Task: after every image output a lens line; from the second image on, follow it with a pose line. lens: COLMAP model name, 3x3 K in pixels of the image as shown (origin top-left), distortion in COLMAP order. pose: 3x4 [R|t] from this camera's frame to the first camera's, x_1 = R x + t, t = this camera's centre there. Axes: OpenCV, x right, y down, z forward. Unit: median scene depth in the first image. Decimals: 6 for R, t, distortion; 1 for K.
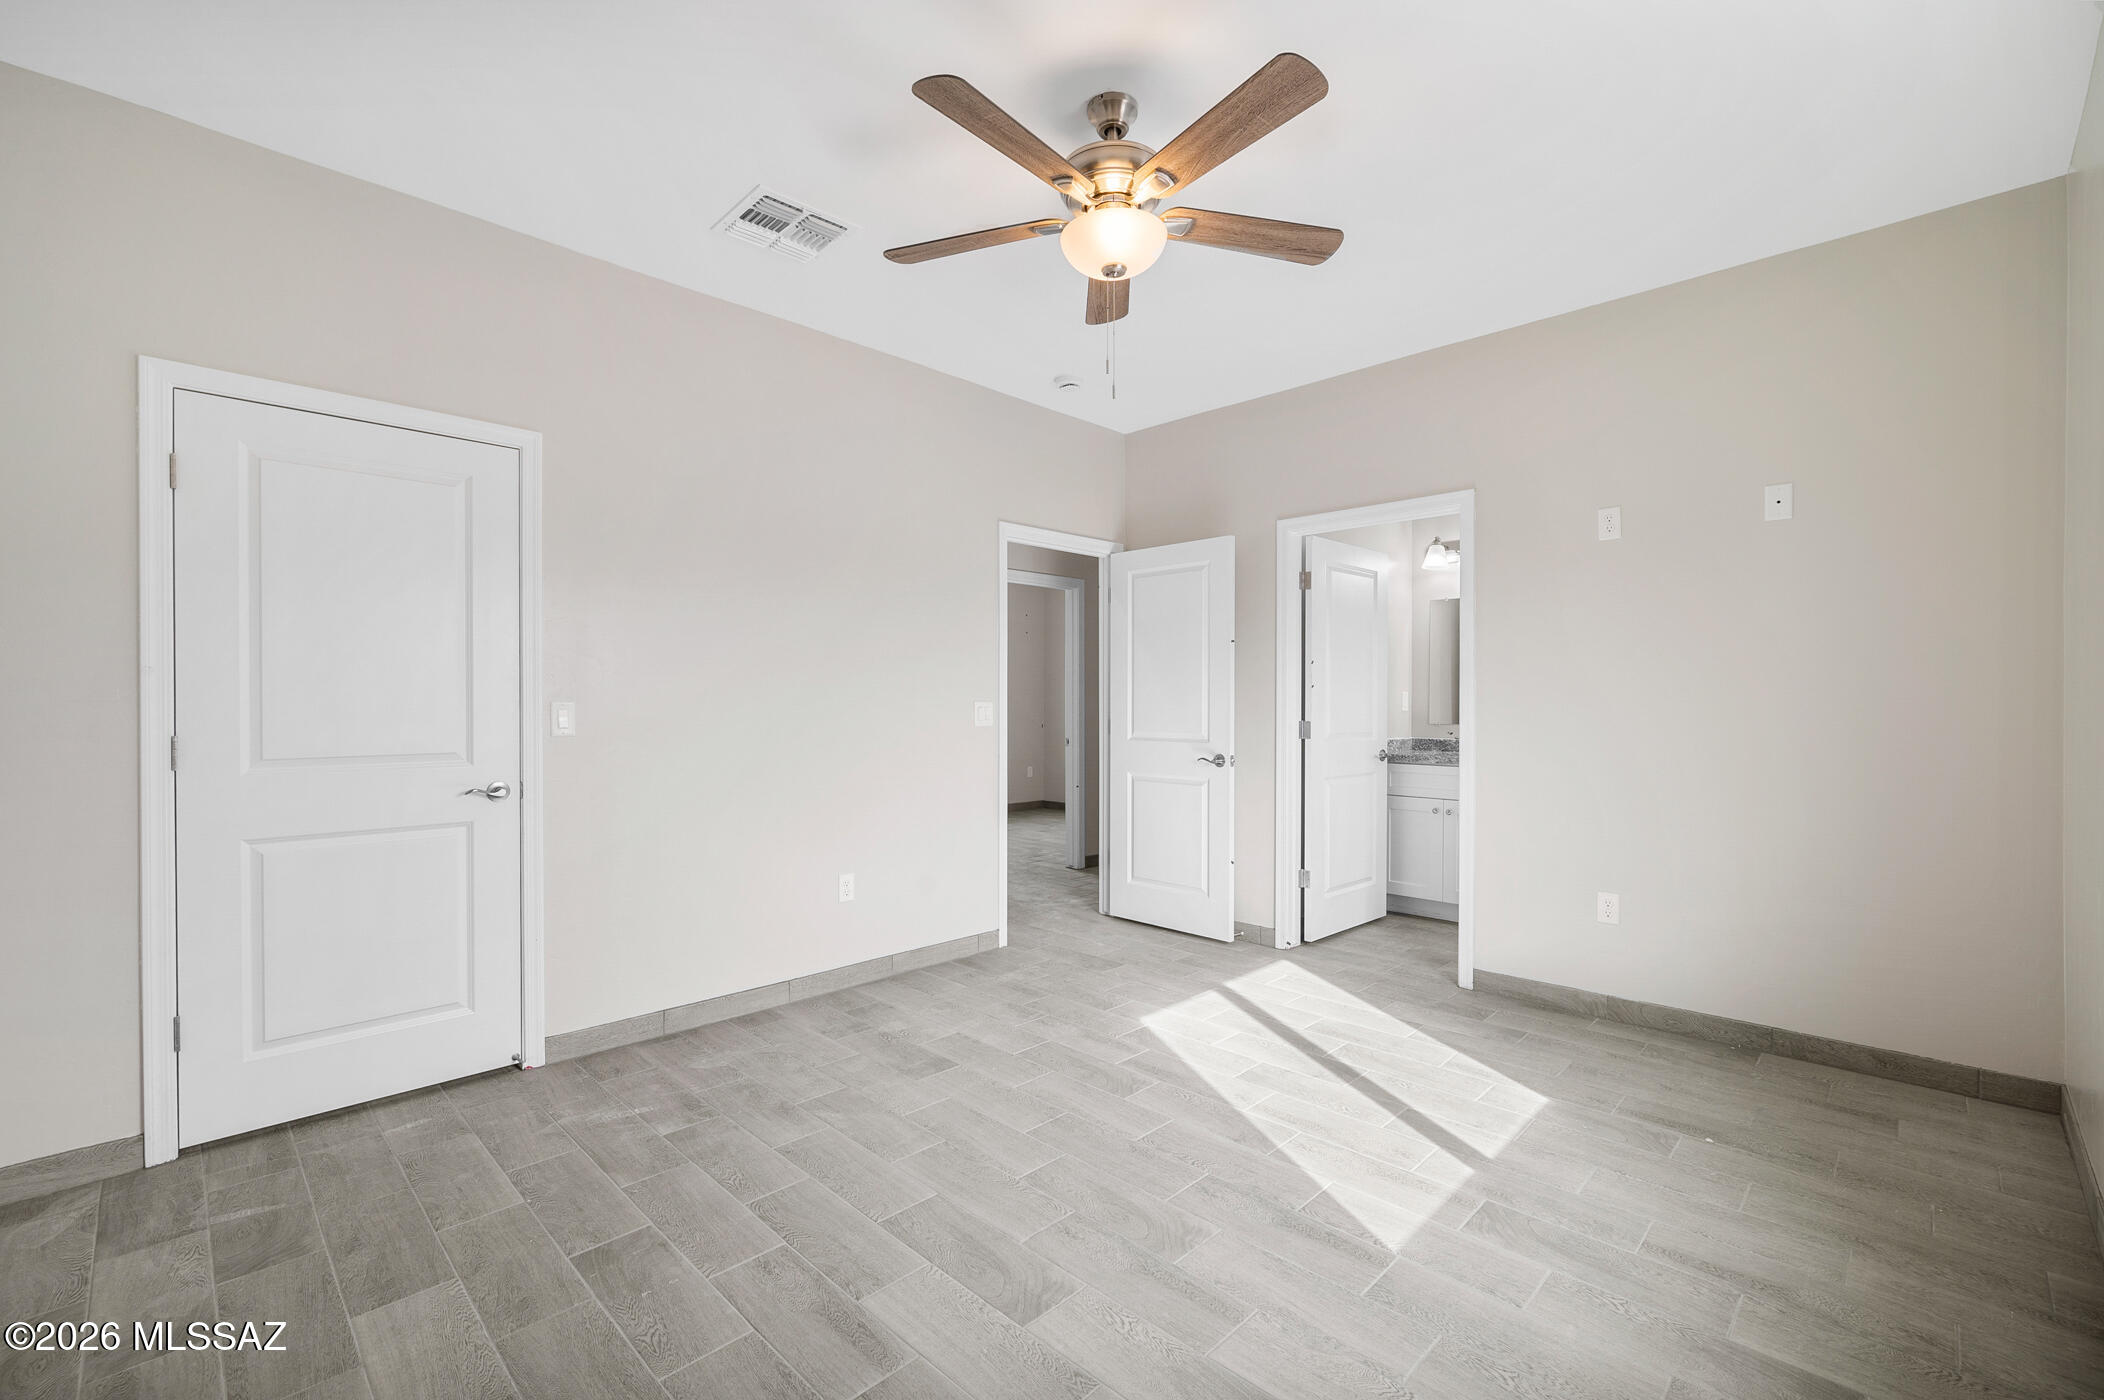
lens RADIAL K [[900.5, 0, 1069.7], [0, 900.5, 712.4], [0, 0, 1]] dist [-0.000856, 0.000666]
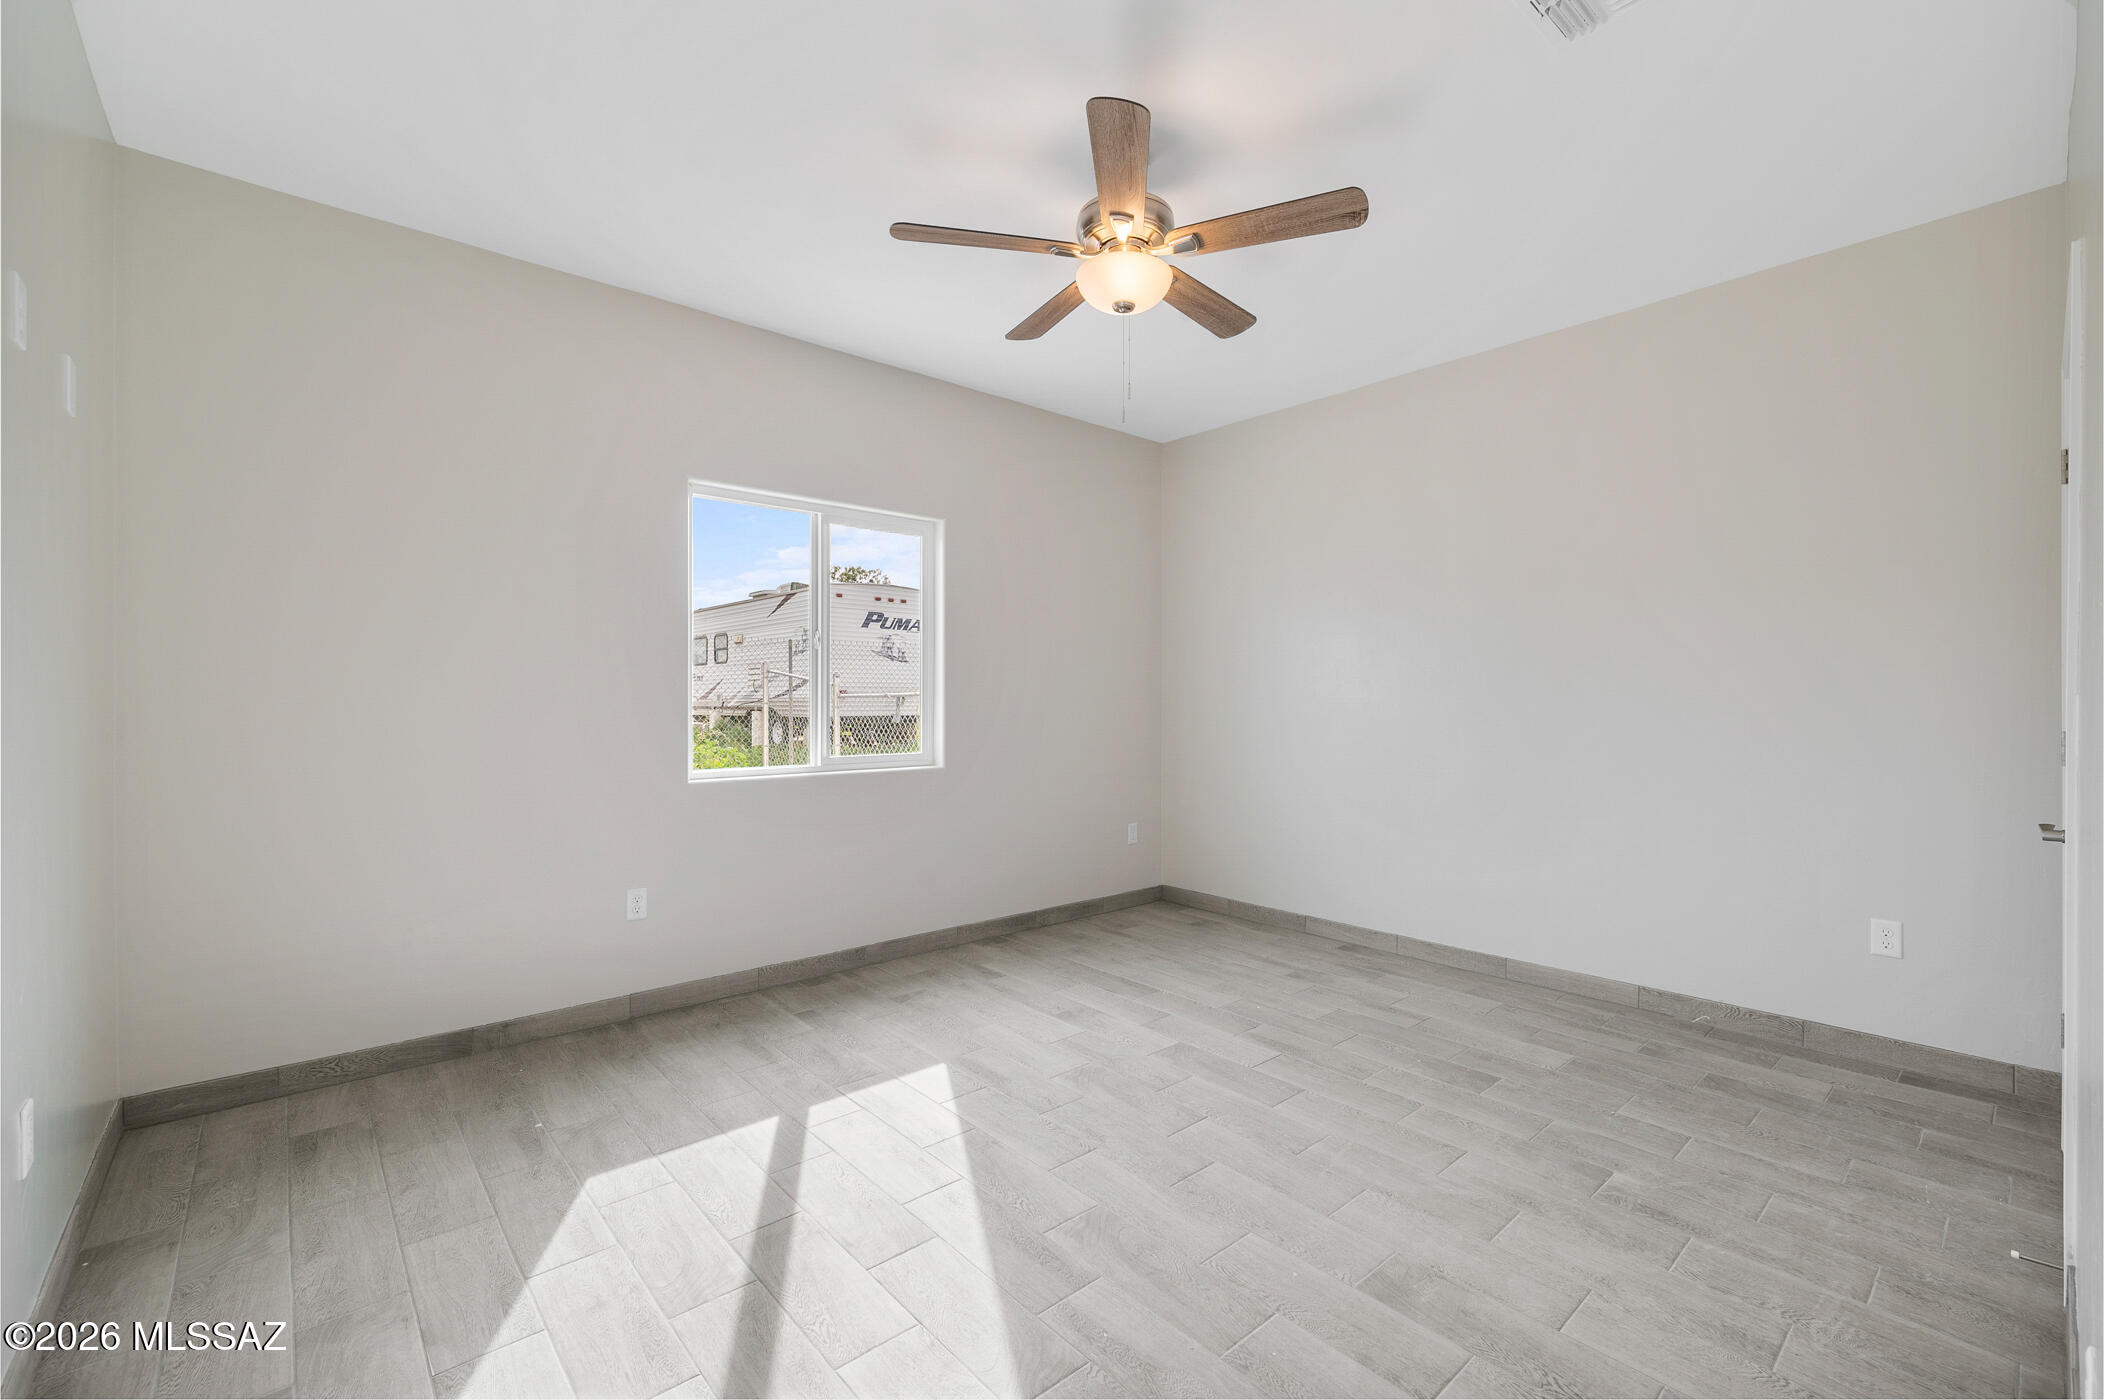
lens RADIAL K [[900.5, 0, 1066.0], [0, 900.5, 705.1], [0, 0, 1]] dist [-0.000856, 0.000666]
pose [[-0.997482, -0.000468, 0.070915, 0.032897], [0.000846, 0.999829, 0.018495, -0.018778], [-0.070911, 0.018509, -0.997311, 1.657901]]
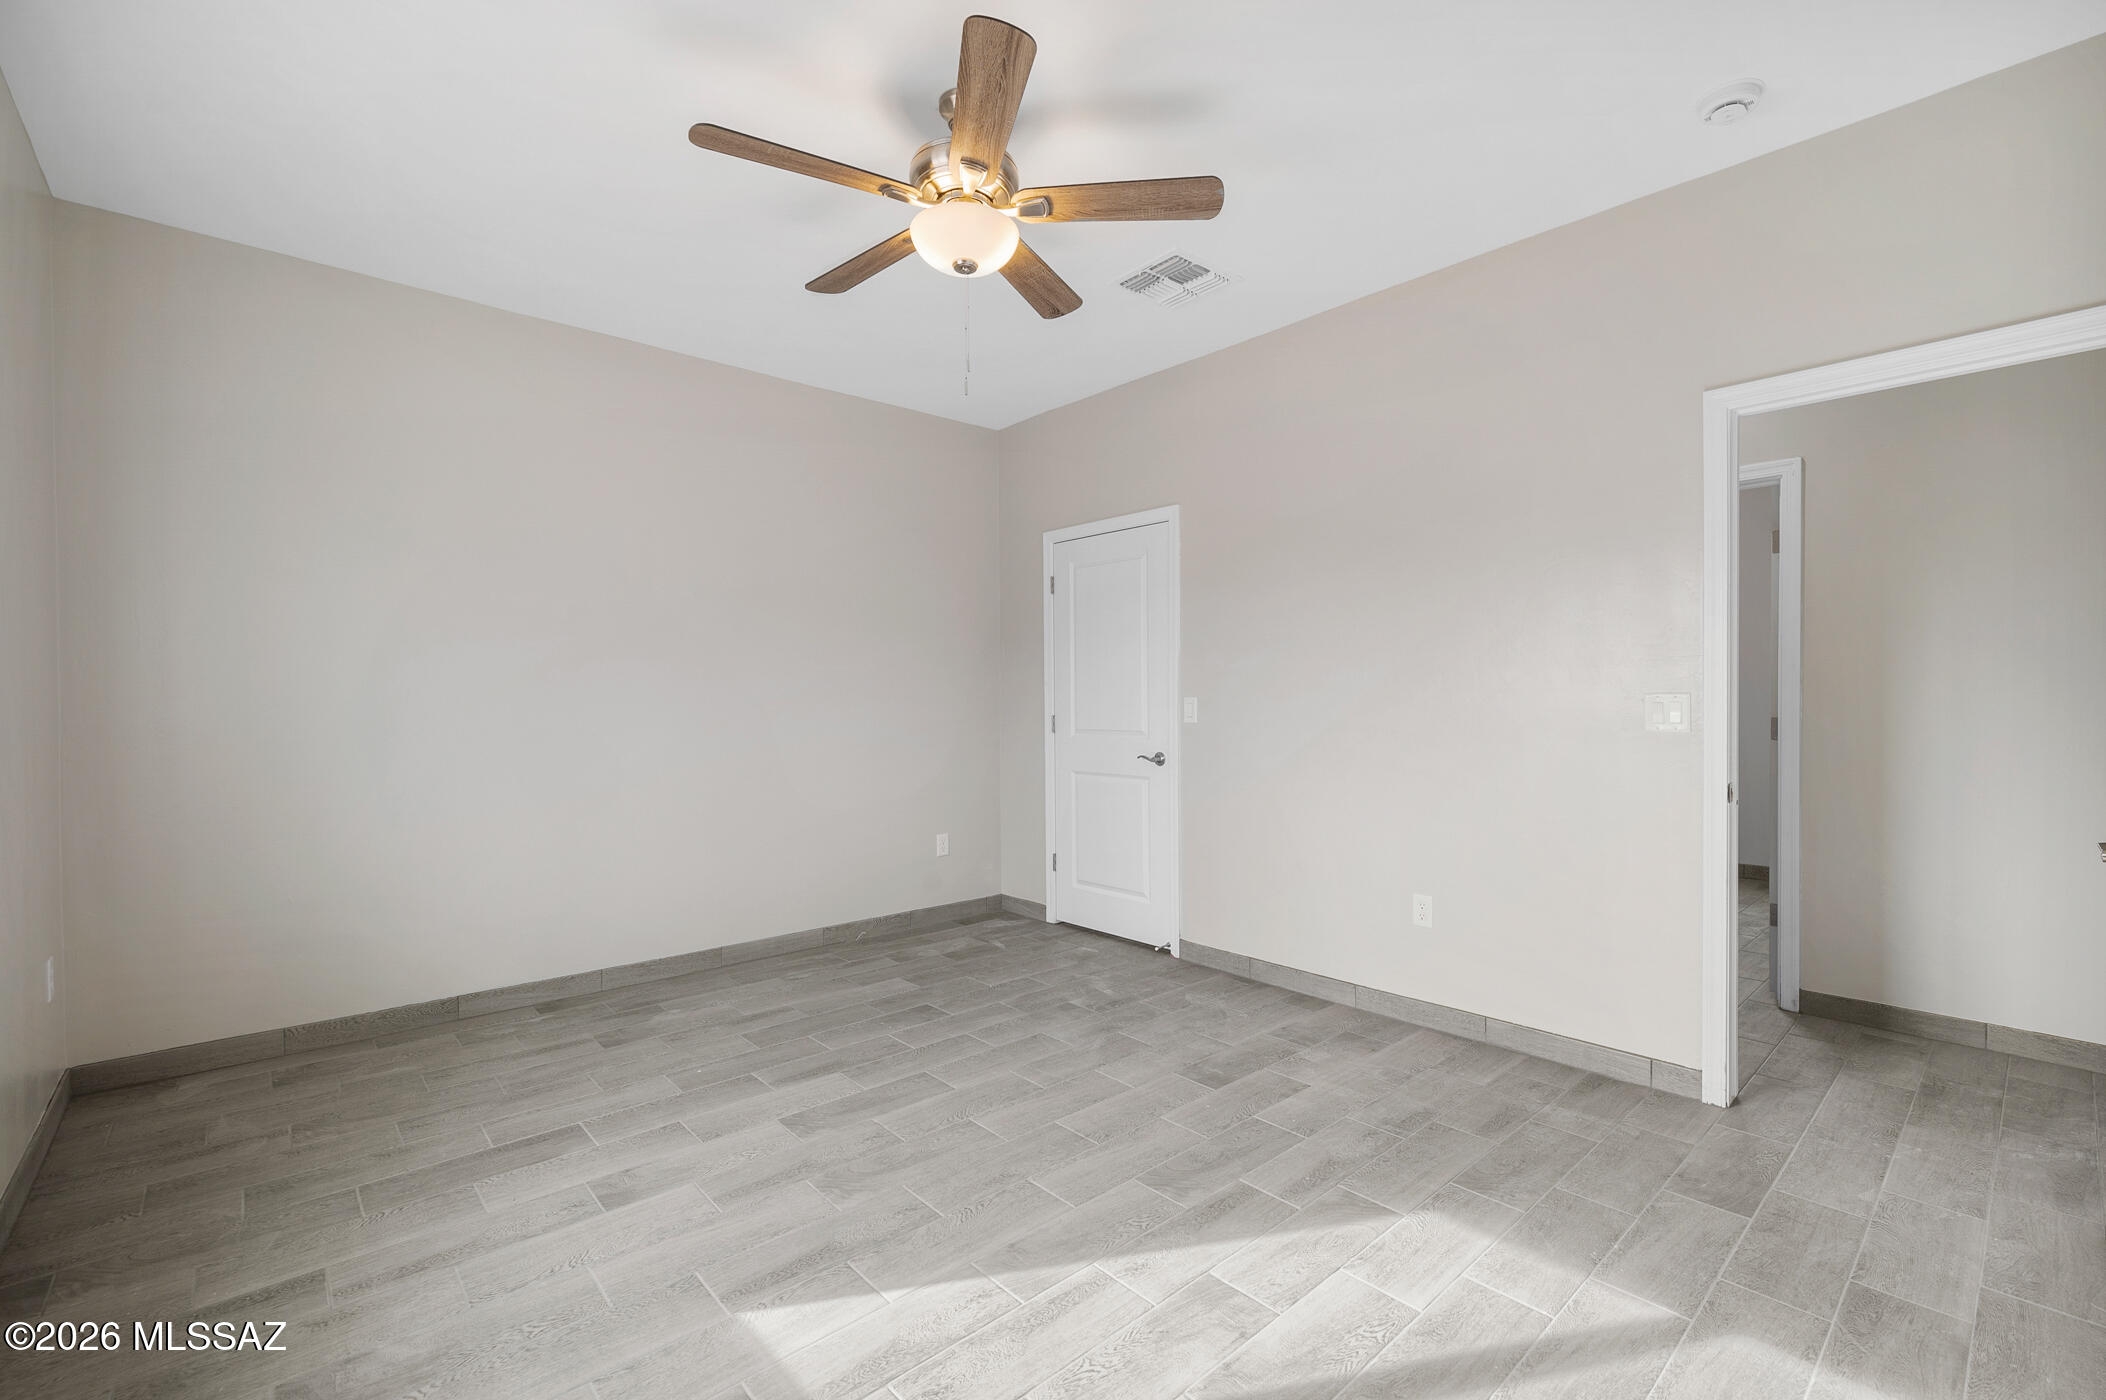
lens RADIAL K [[901.4, 0, 1069.8], [0, 901.4, 703.6], [0, 0, 1]] dist [-0.000856, 0.000666]
pose [[-0.057032, 0.006059, -0.998354, 0.825351], [-0.006279, 0.999960, 0.006428, -0.009677], [0.998353, 0.006636, -0.056992, 0.921296]]
